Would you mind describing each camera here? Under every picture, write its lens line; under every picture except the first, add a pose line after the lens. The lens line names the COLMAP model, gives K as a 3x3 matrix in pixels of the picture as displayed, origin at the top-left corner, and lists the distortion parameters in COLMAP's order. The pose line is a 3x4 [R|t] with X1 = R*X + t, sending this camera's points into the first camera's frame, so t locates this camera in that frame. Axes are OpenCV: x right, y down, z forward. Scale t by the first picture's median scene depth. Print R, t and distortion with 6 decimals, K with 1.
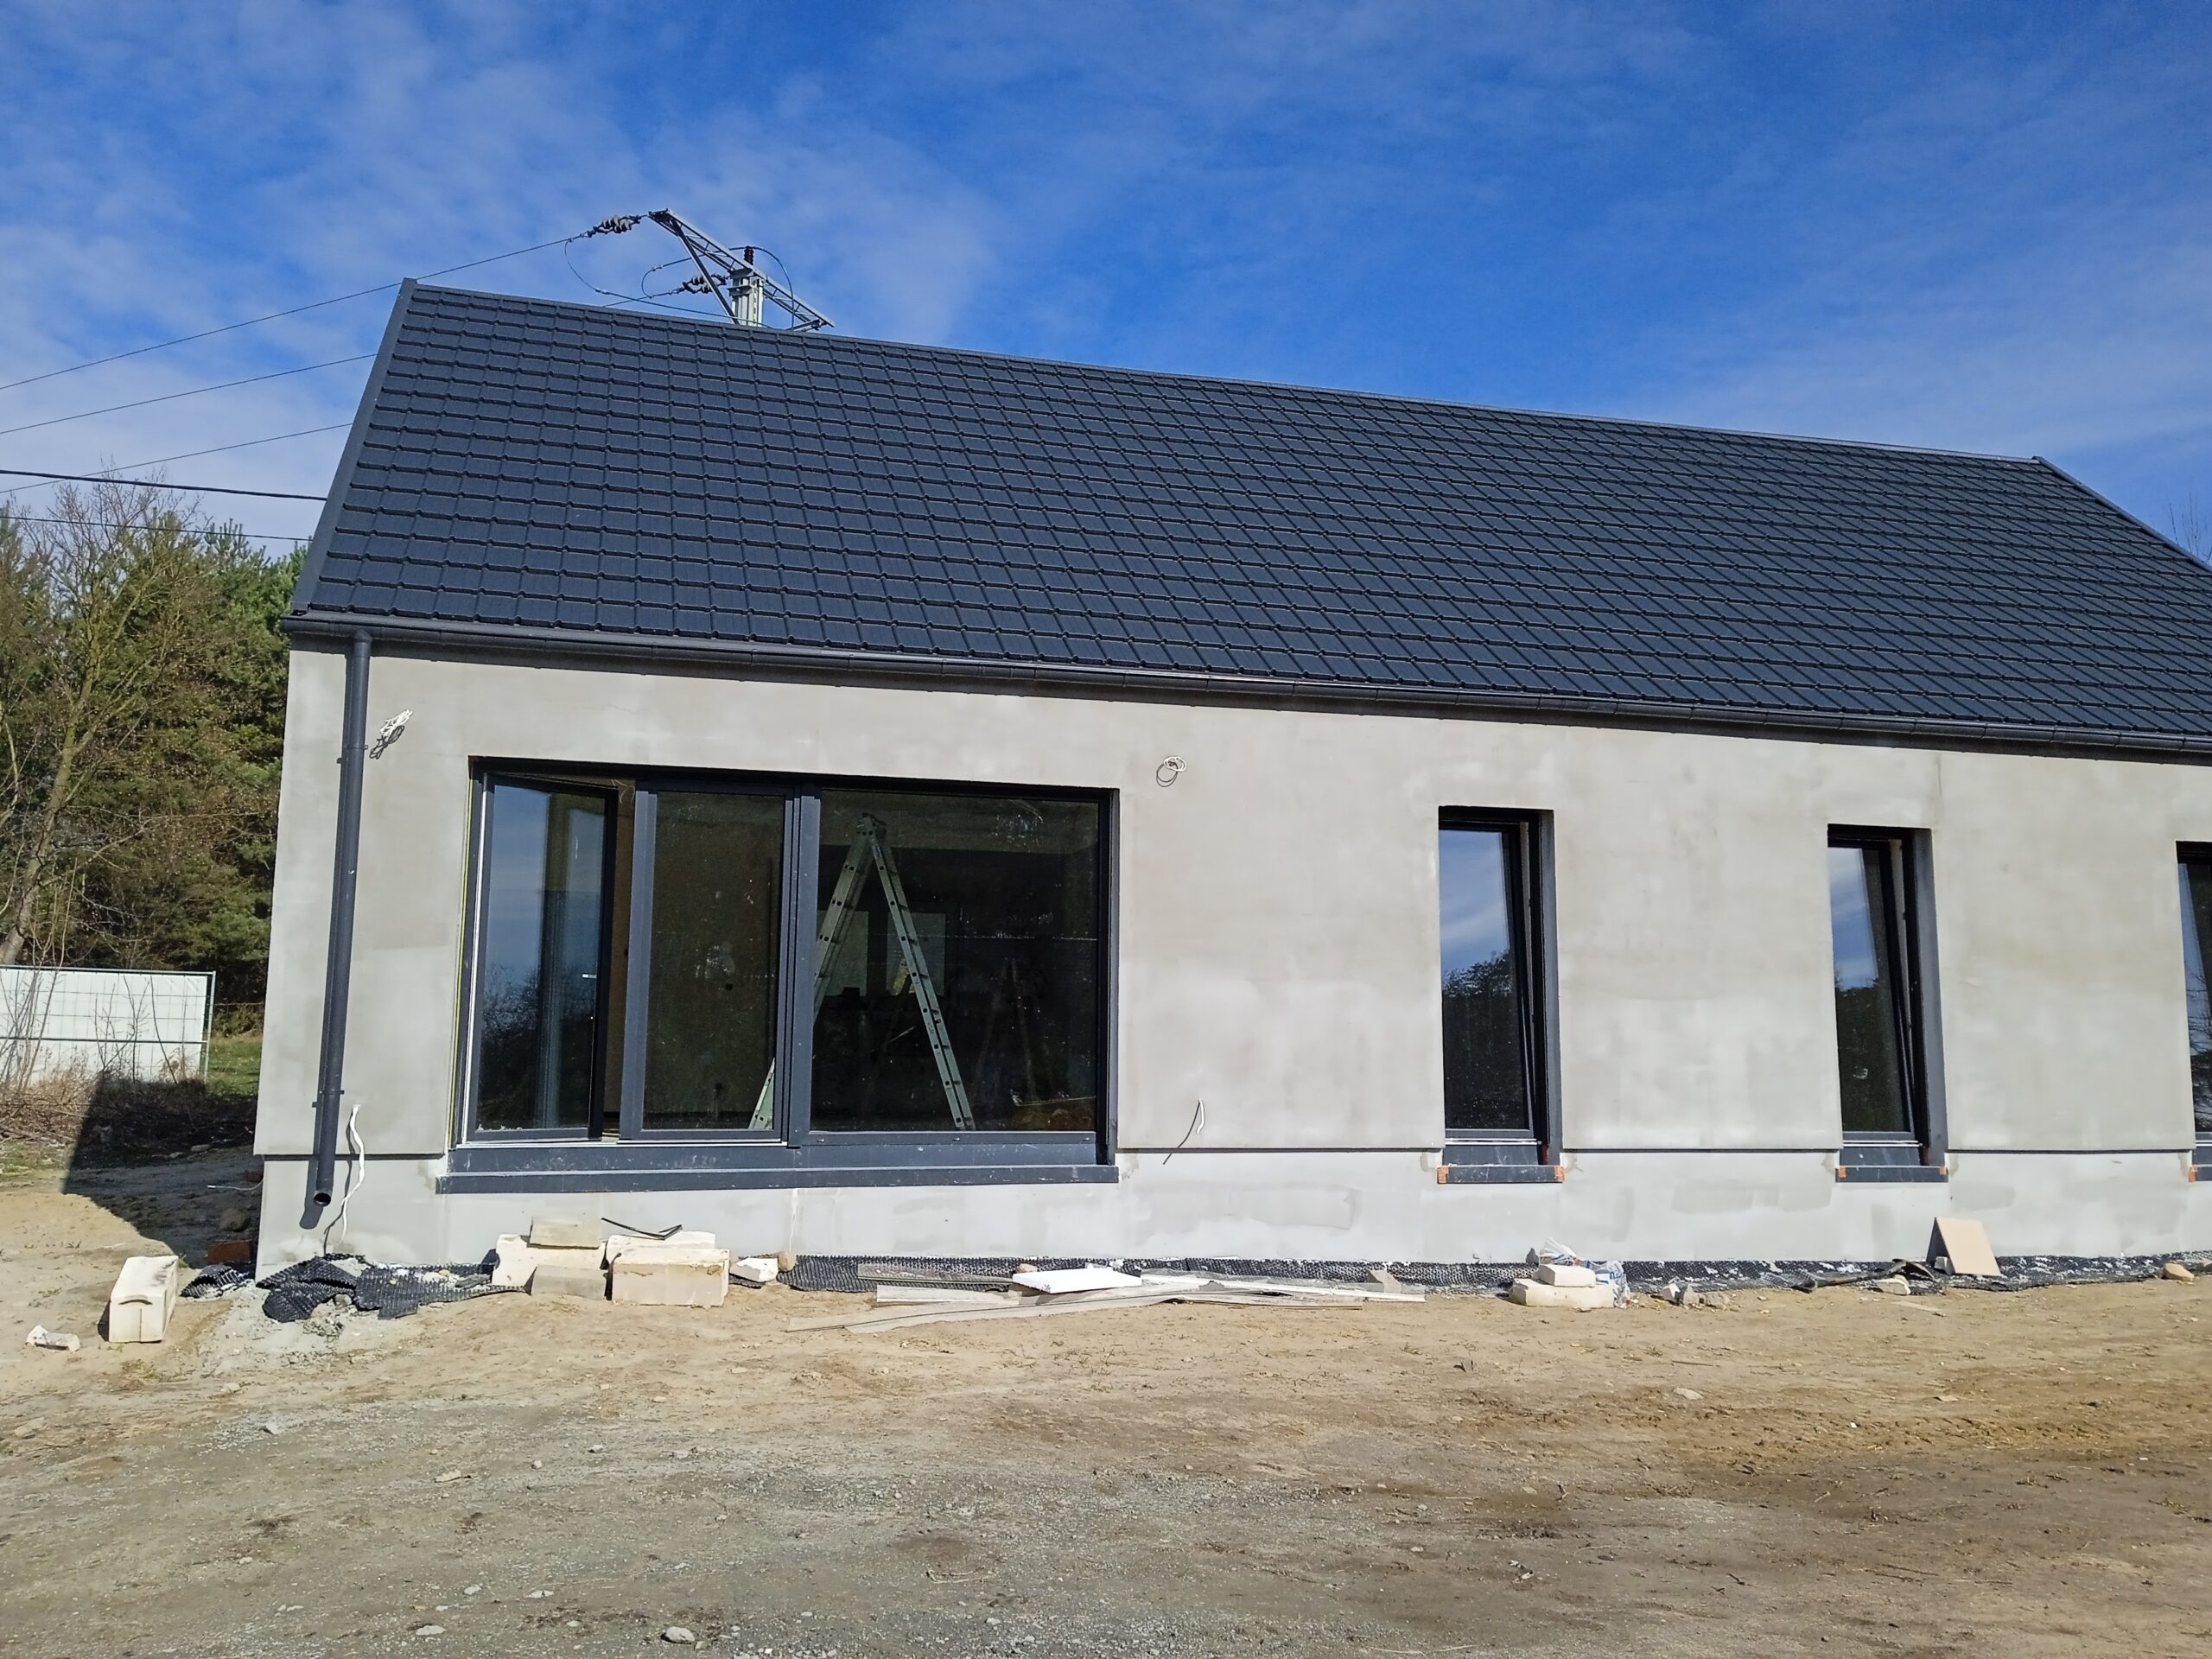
lens RADIAL K [[1852.5, 0, 1110.5], [0, 1852.5, 823.6], [0, 0, 1]] dist [0.053917, -0.028975]
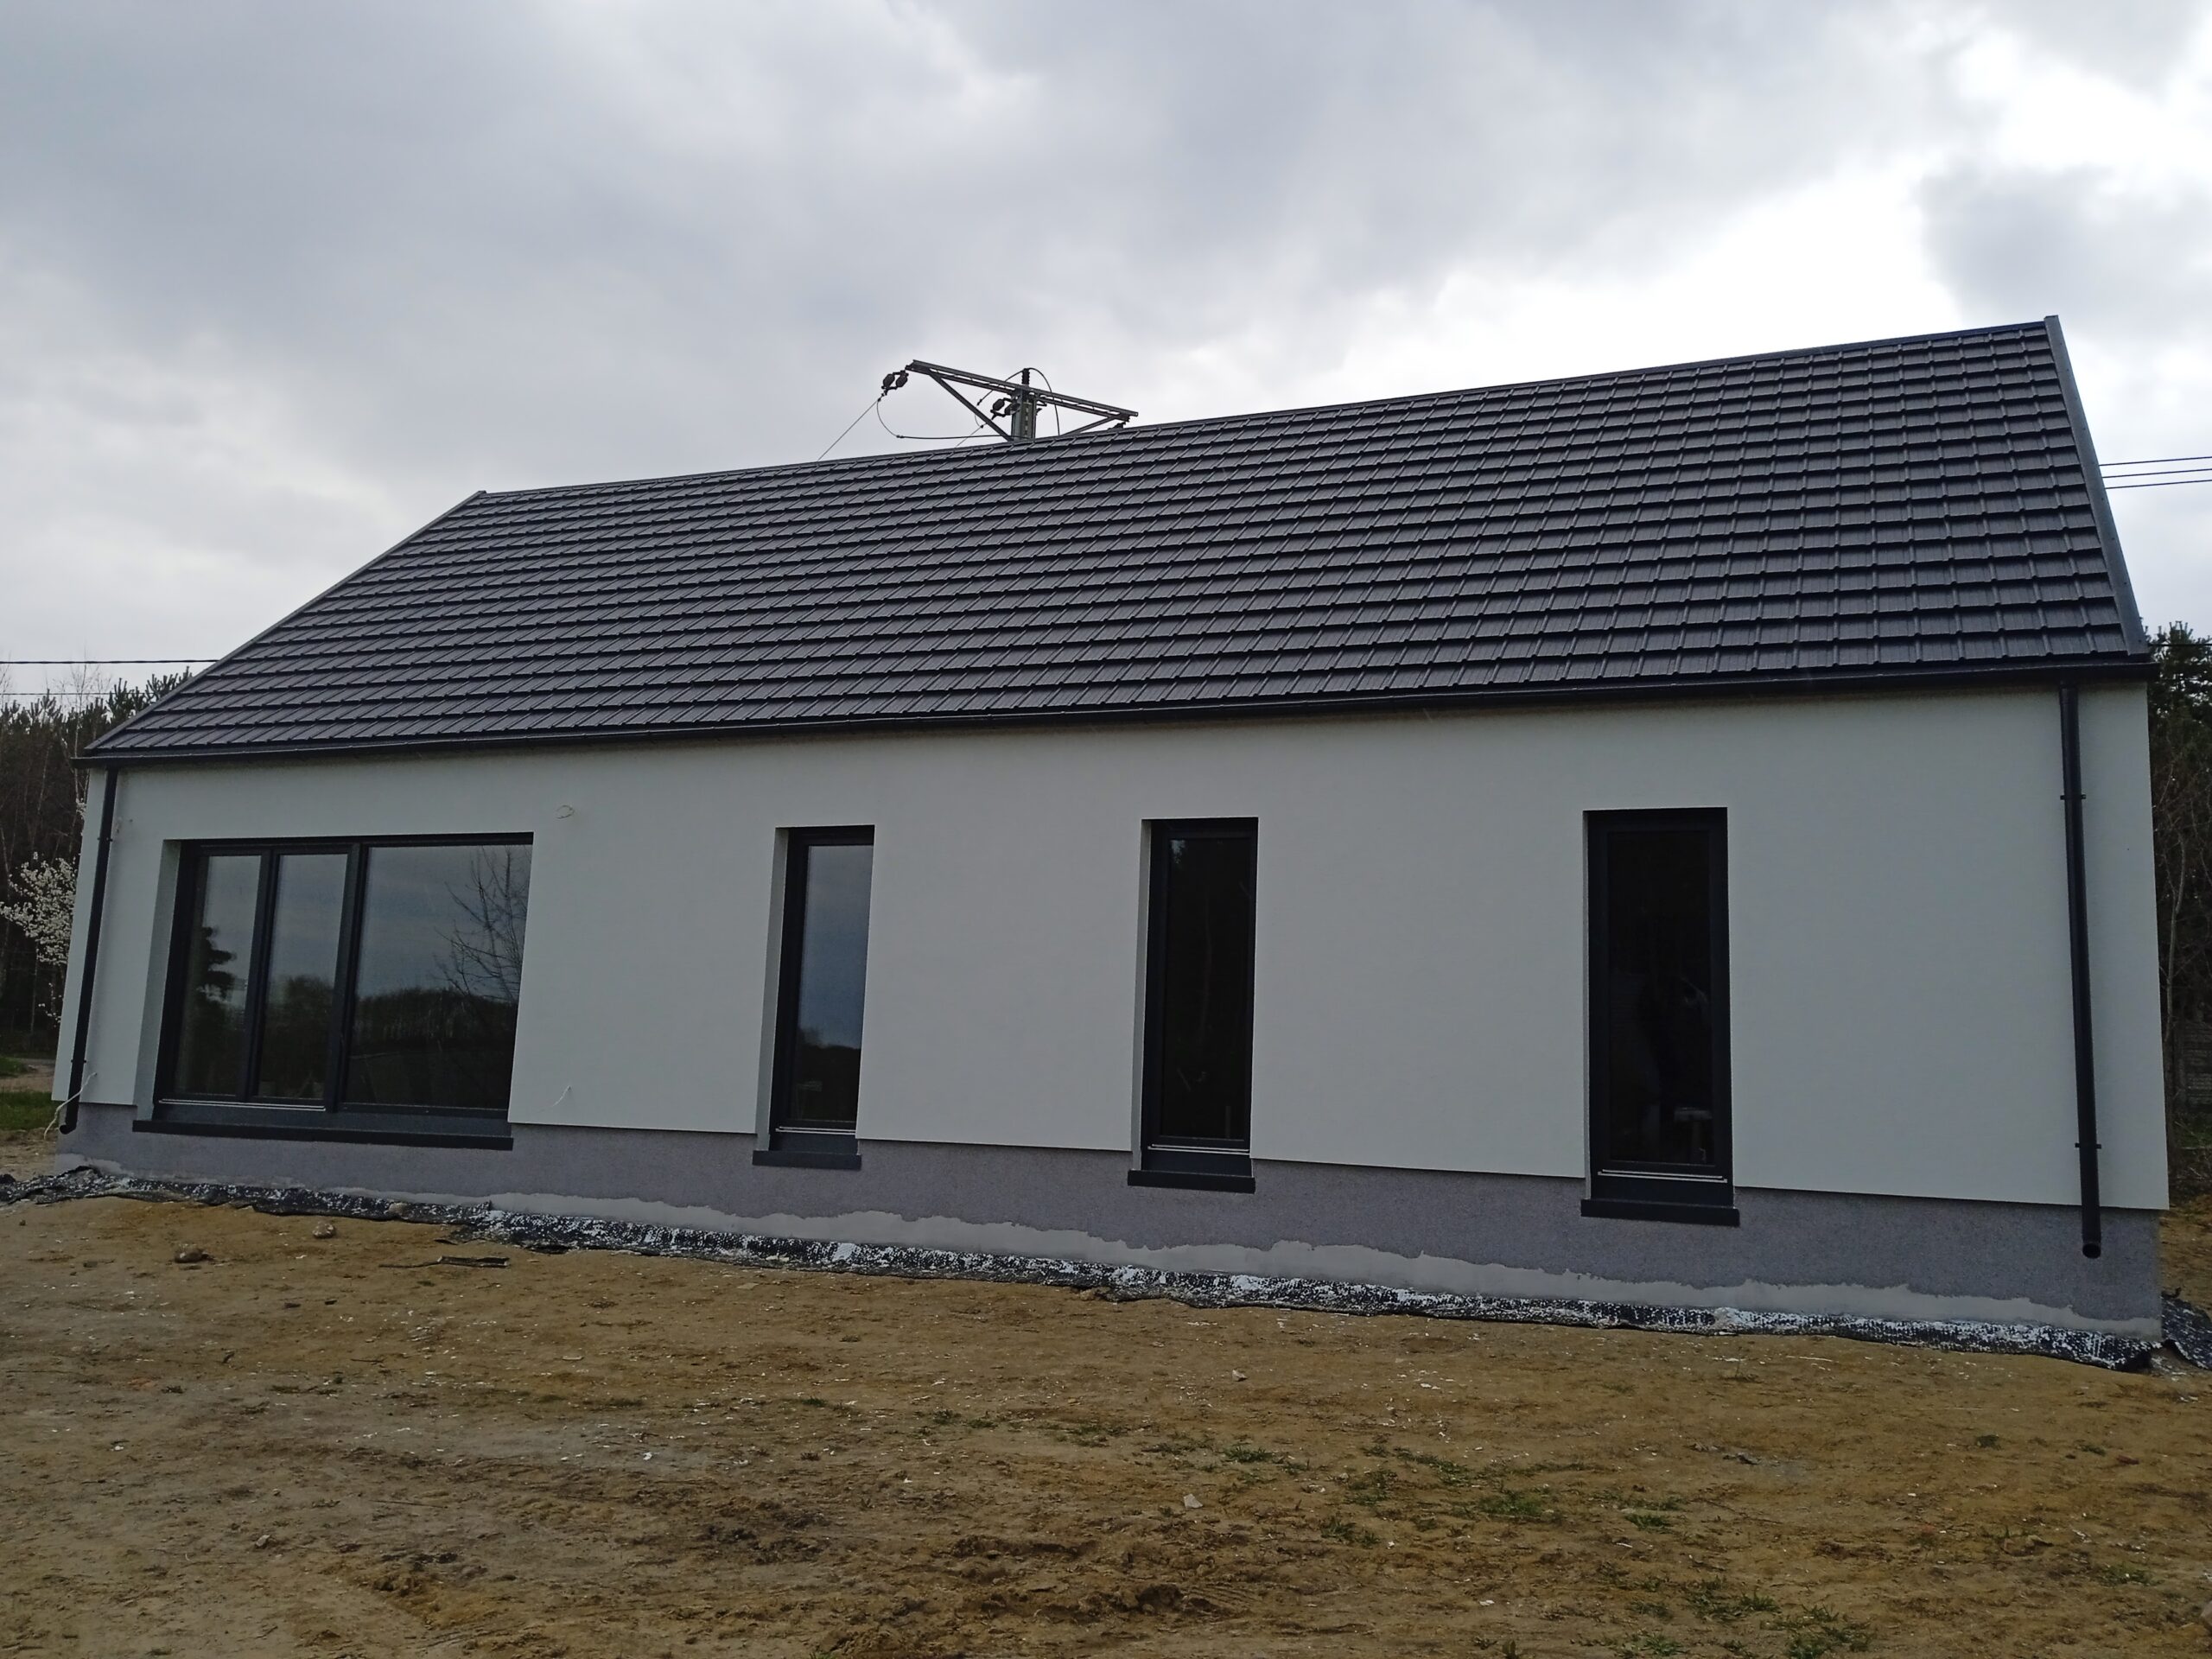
lens RADIAL K [[1852.5, 0, 1193.7], [0, 1852.5, 809.3], [0, 0, 1]] dist [0.053917, -0.028975]
pose [[0.807249, -0.065541, -0.586561, 0.625550], [0.050323, 0.997839, -0.042239, 0.022344], [0.588062, 0.004579, 0.808803, 0.137291]]
